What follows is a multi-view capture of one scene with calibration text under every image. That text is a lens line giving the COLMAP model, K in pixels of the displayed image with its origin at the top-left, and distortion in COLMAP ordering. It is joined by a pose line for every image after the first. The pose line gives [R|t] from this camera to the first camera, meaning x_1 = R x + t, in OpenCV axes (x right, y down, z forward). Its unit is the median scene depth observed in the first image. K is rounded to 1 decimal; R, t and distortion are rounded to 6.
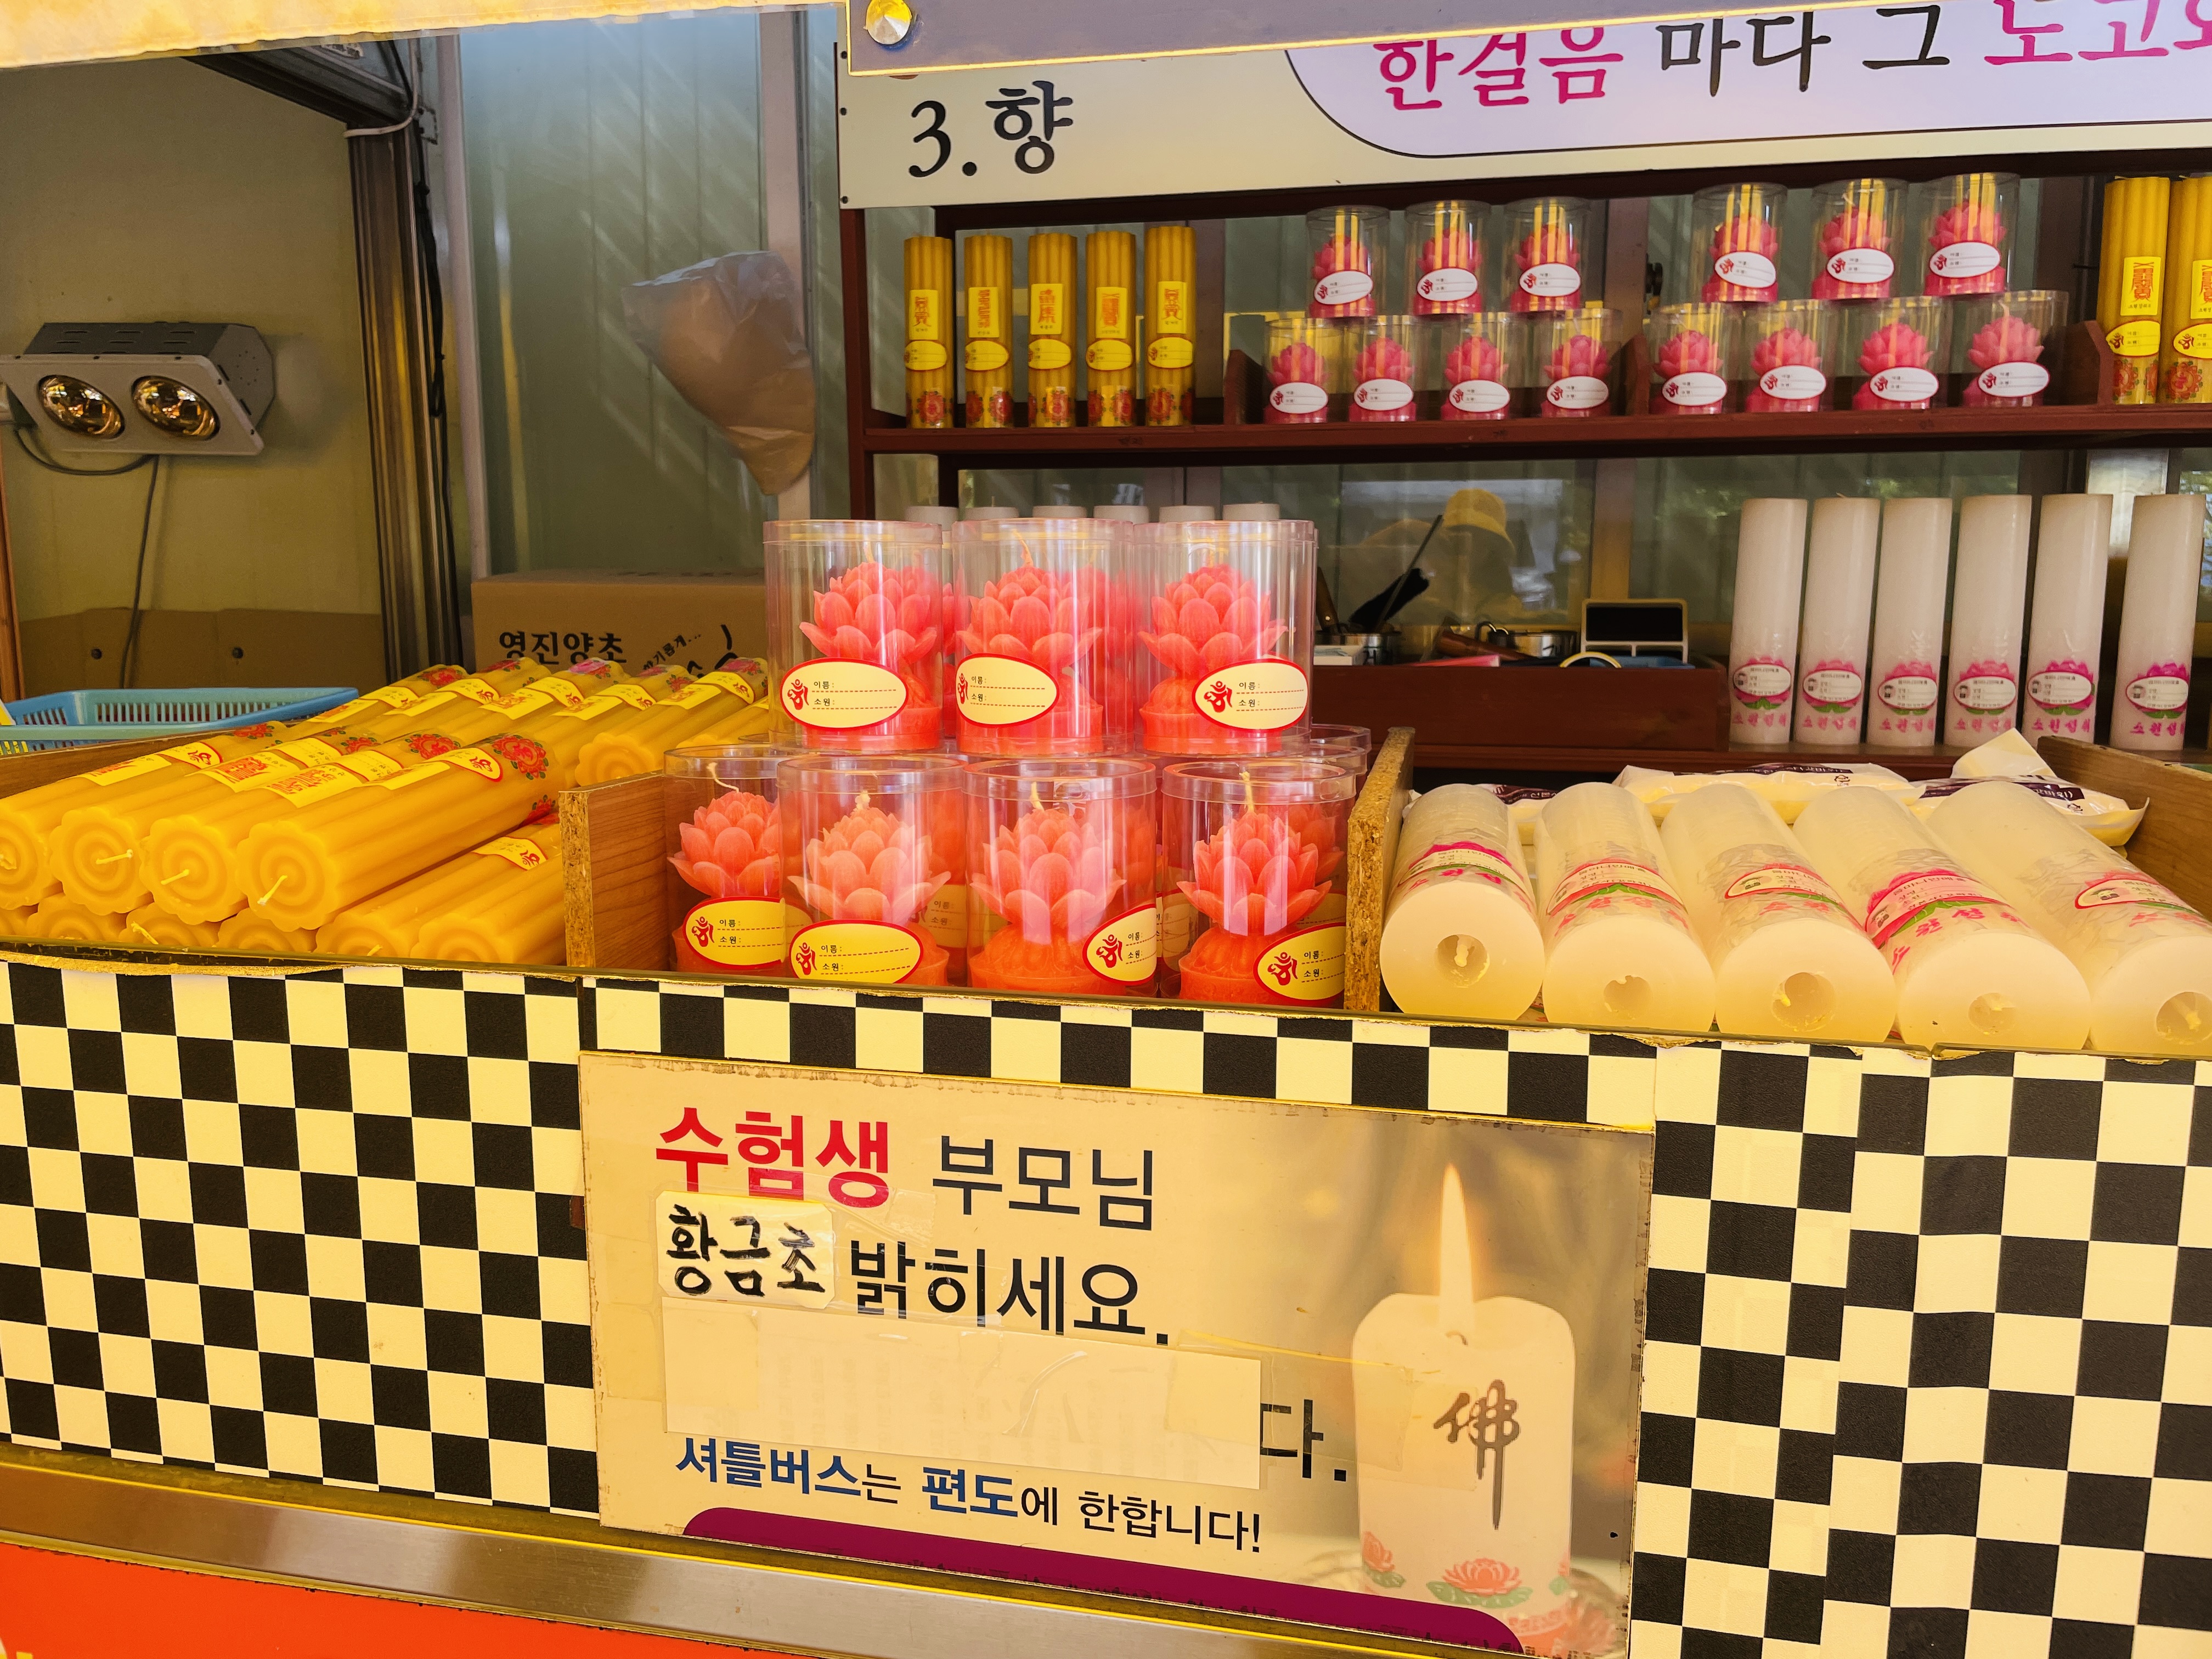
lens RADIAL K [[1874.0, 0, 1106.6], [0, 1874.0, 833.1], [0, 0, 1]] dist [0.008955, -0.017031]
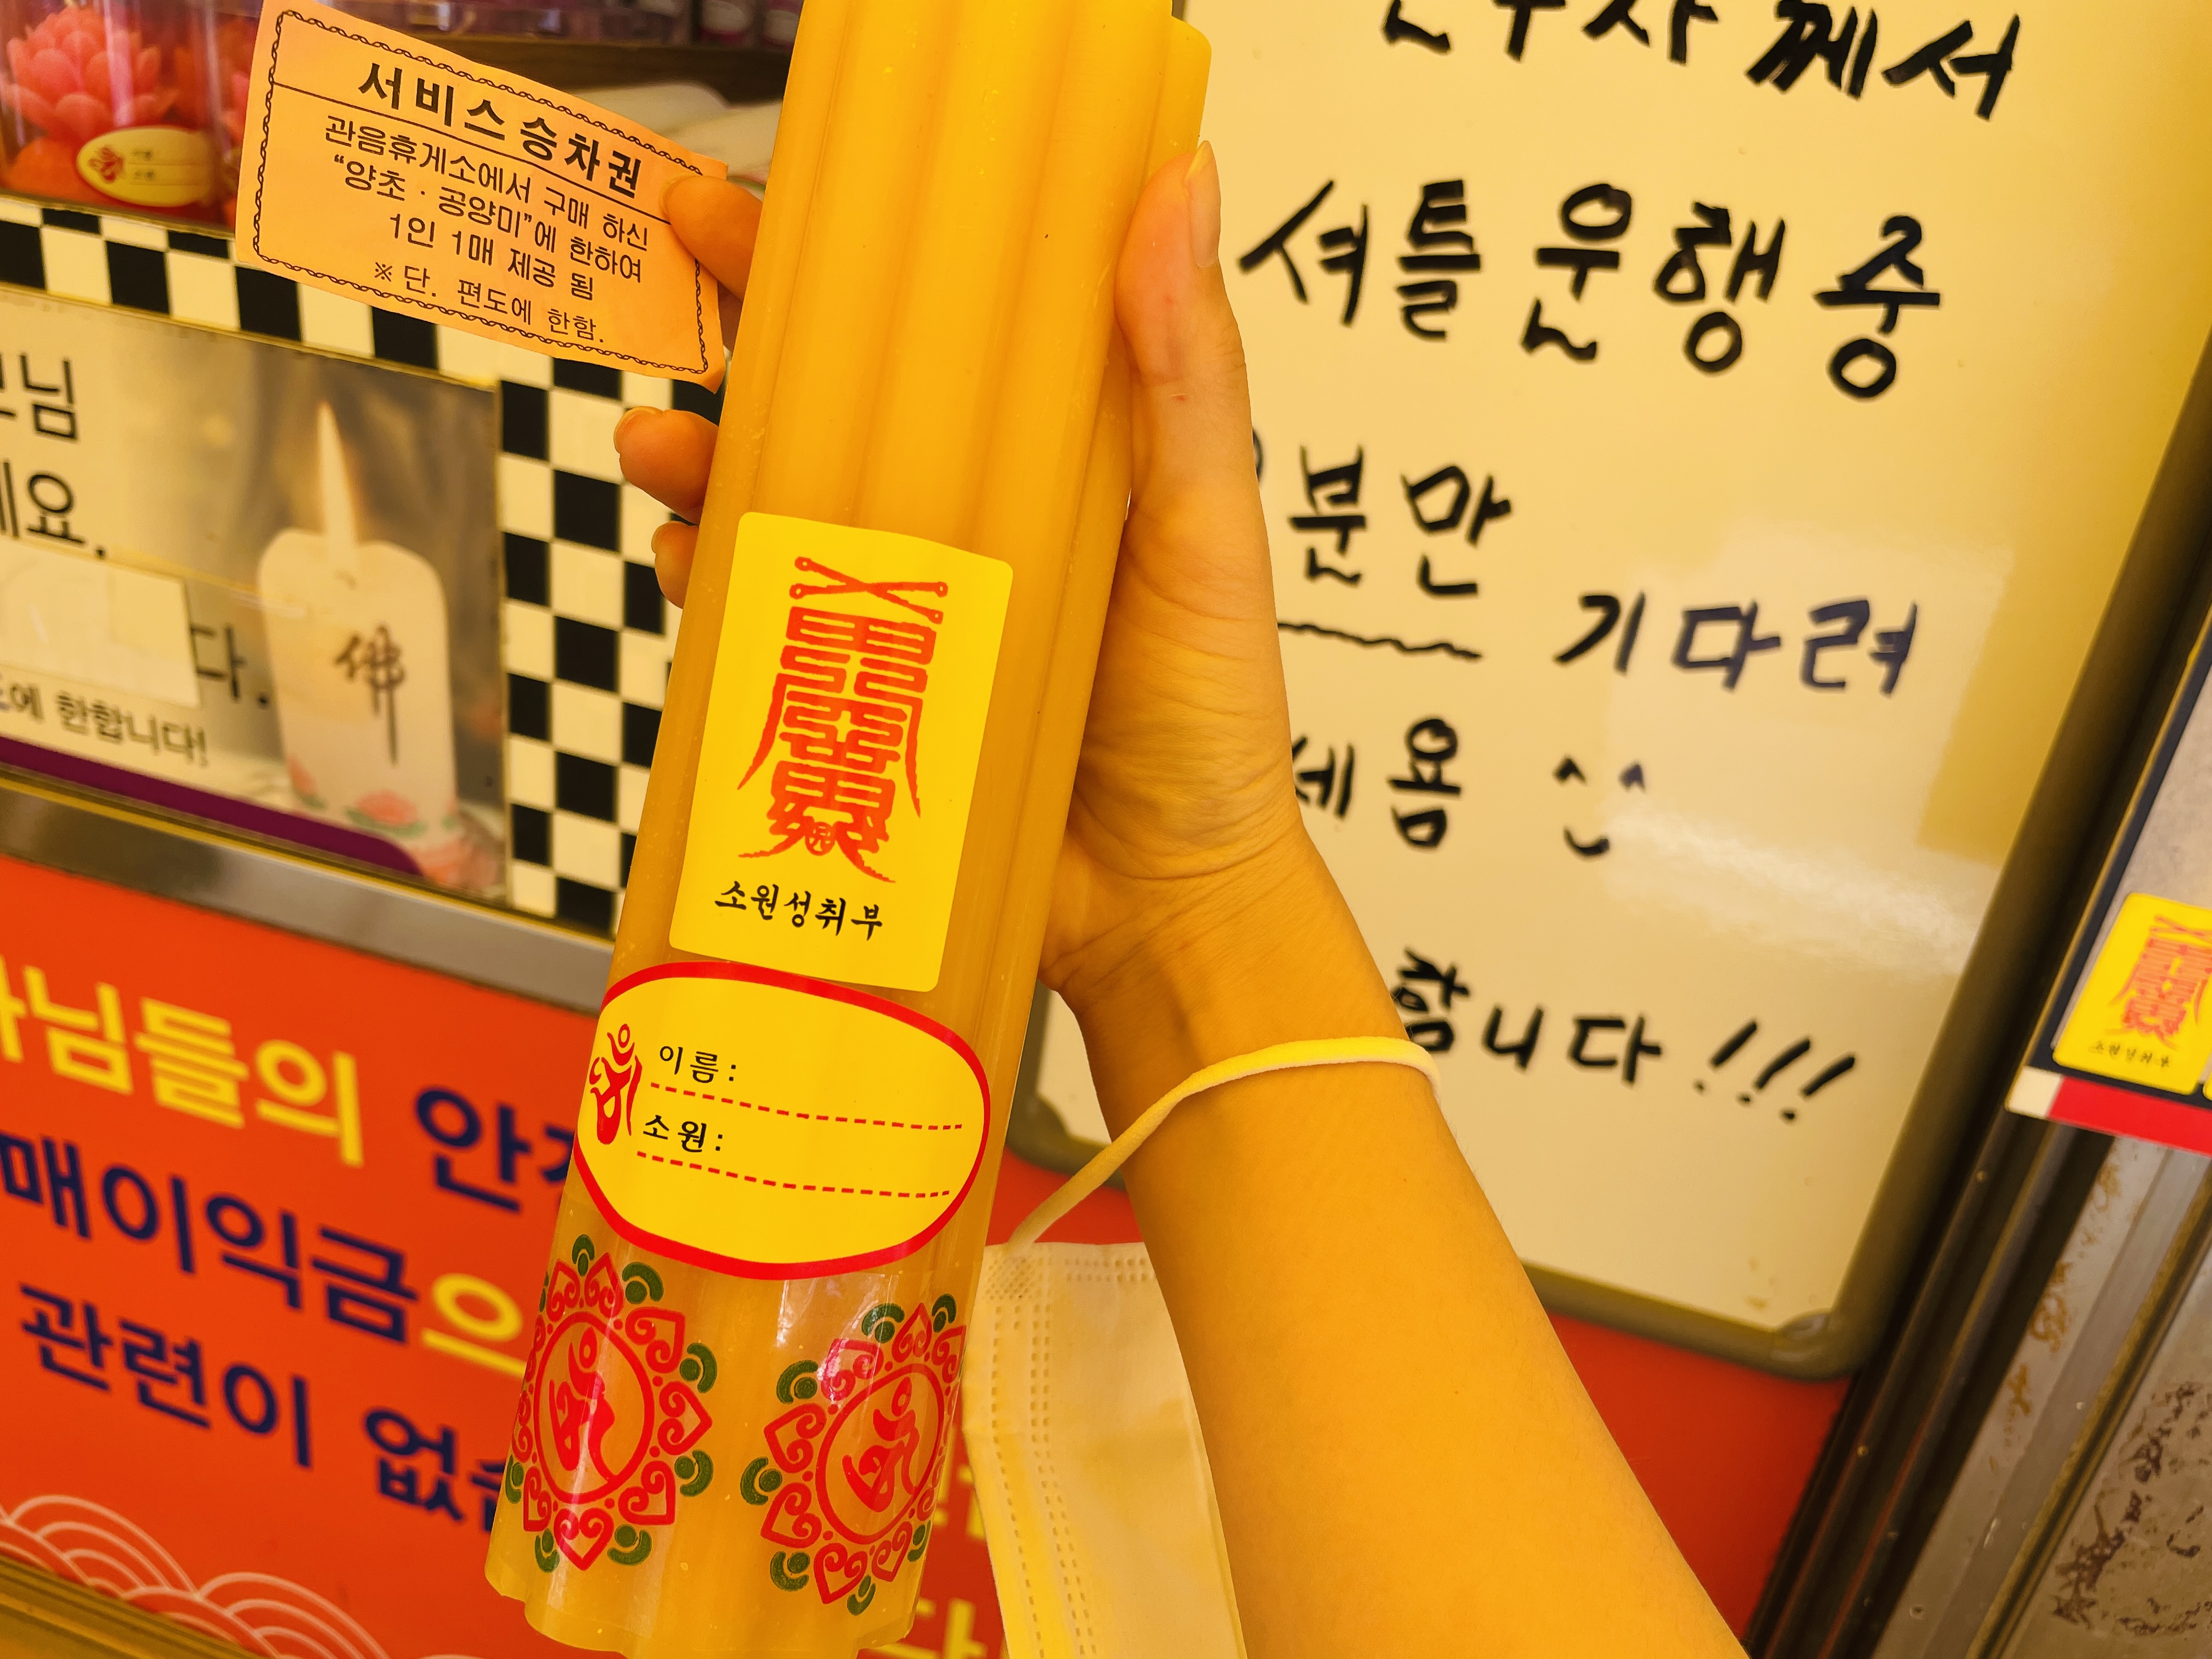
lens RADIAL K [[1874.0, 0, 1101.5], [0, 1874.0, 829.3], [0, 0, 1]] dist [0.008955, -0.017031]
pose [[0.992385, 0.123030, 0.005937, 0.593303], [-0.118826, 0.943561, 0.309150, 0.033456], [0.032432, -0.307502, 0.950995, 0.005117]]
